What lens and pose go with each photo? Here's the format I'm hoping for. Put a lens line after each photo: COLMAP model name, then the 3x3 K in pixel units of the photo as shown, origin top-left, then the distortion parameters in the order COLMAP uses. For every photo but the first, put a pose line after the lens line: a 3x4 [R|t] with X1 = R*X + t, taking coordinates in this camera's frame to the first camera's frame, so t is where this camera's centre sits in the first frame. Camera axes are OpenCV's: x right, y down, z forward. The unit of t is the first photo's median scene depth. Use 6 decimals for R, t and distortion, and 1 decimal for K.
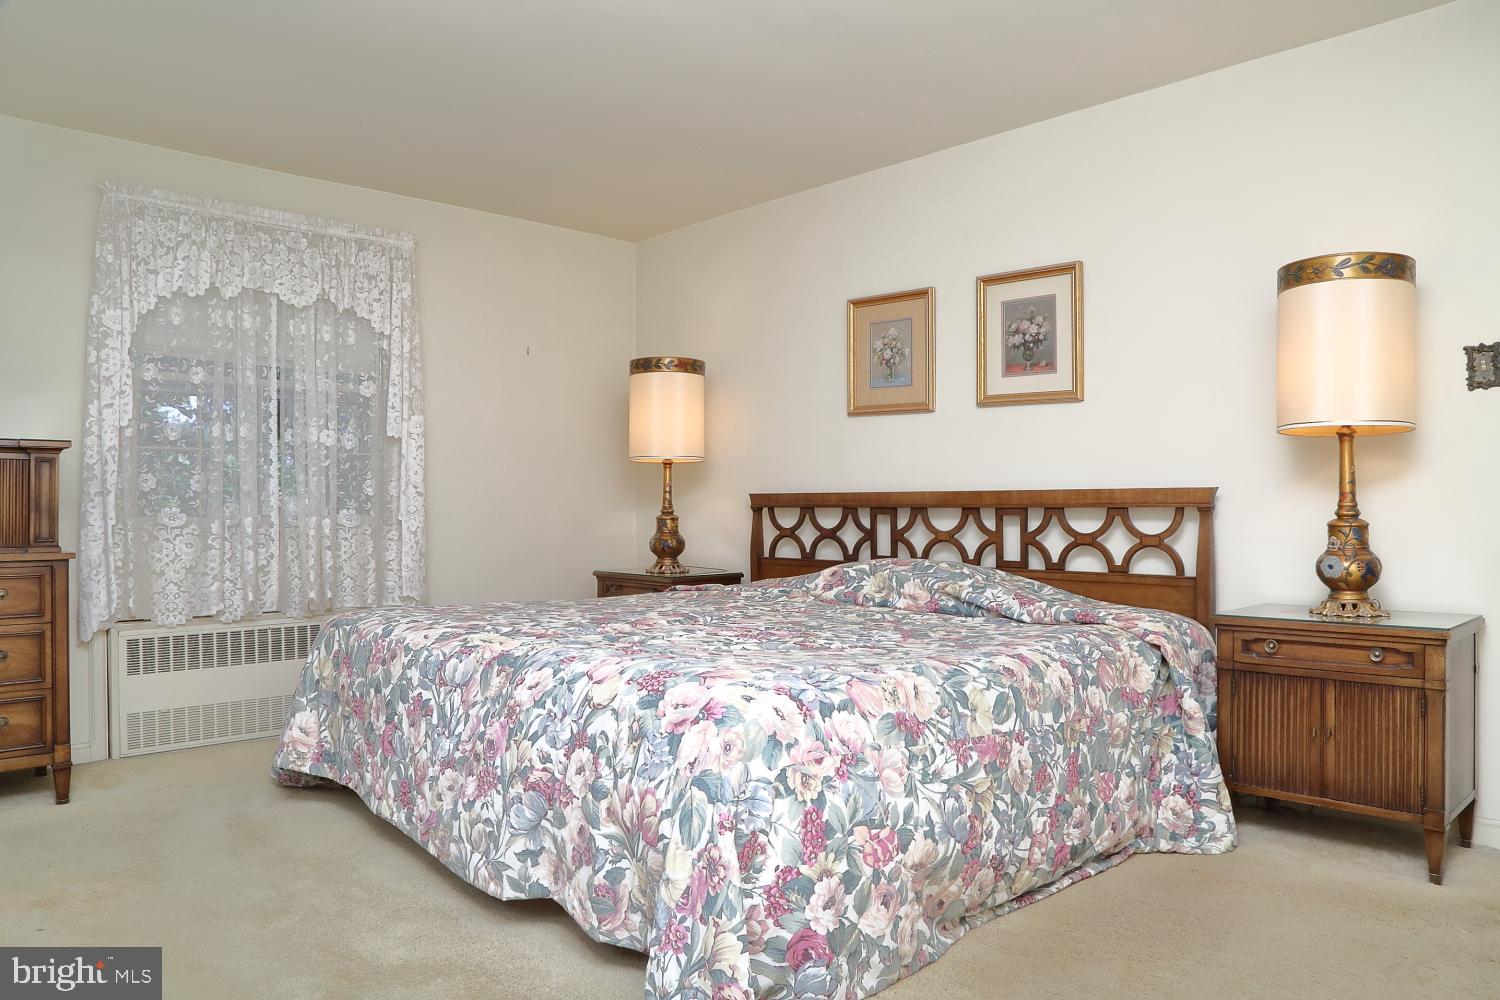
lens RADIAL K [[1052.3, 0, 755.4], [0, 1052.3, 497.7], [0, 0, 1]] dist [-0.066595, 0.018906]
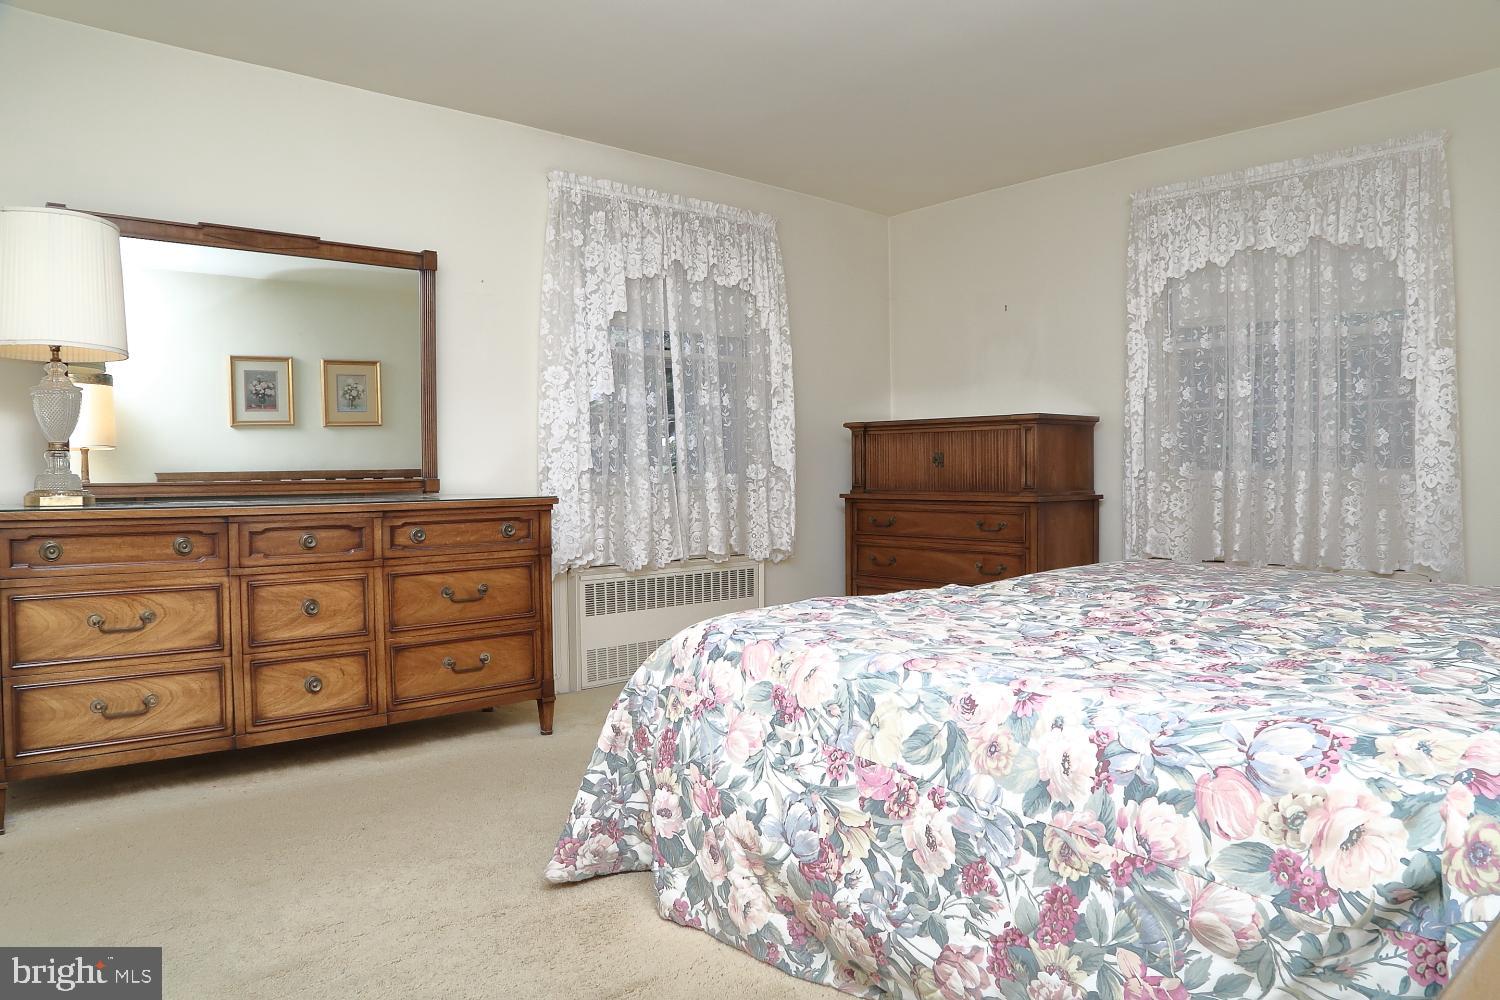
lens RADIAL K [[1052.3, 0, 757.4], [0, 1052.3, 496.9], [0, 0, 1]] dist [-0.066595, 0.018906]
pose [[-0.051654, 0.031478, -0.998169, 0.983963], [0.016243, 0.999397, 0.030677, 0.008625], [0.998533, -0.014629, -0.052134, 0.959747]]
